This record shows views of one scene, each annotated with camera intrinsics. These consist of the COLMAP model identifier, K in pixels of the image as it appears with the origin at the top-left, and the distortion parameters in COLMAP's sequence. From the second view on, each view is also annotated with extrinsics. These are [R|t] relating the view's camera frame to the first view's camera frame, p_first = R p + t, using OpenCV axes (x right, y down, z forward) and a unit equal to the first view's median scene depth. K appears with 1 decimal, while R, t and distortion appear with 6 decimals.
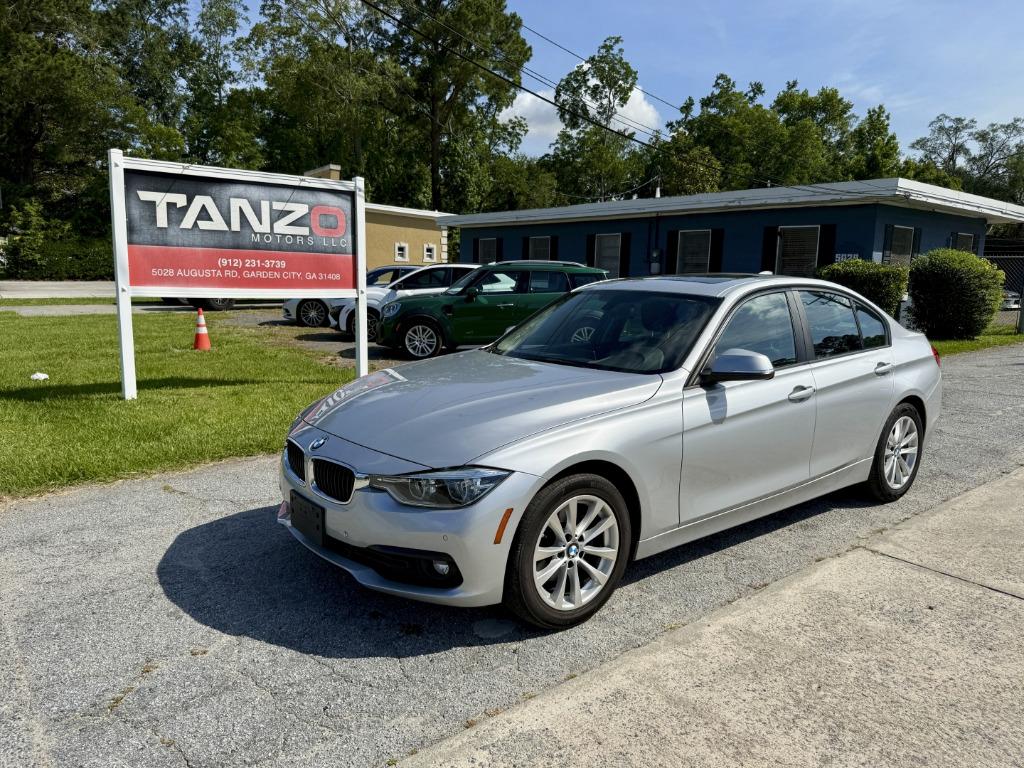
lens RADIAL K [[708.8, 0, 512.0], [0, 708.8, 384.0], [0, 0, 1]] dist [0.099352, -0.174634]
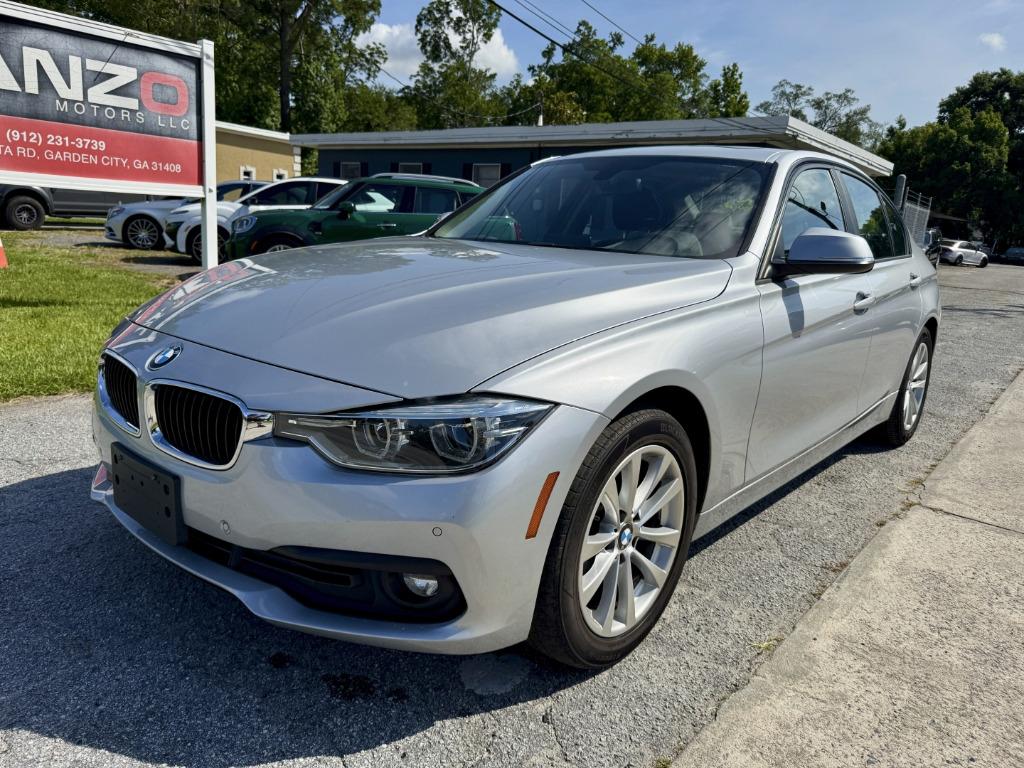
lens RADIAL K [[724.1, 0, 510.9], [0, 724.1, 378.7], [0, 0, 1]] dist [-0.002239, -0.007498]
pose [[0.980631, 0.002352, 0.195849, -0.041265], [-0.015149, 0.997843, 0.063869, 0.020590], [-0.195277, -0.065599, 0.978552, 0.139819]]
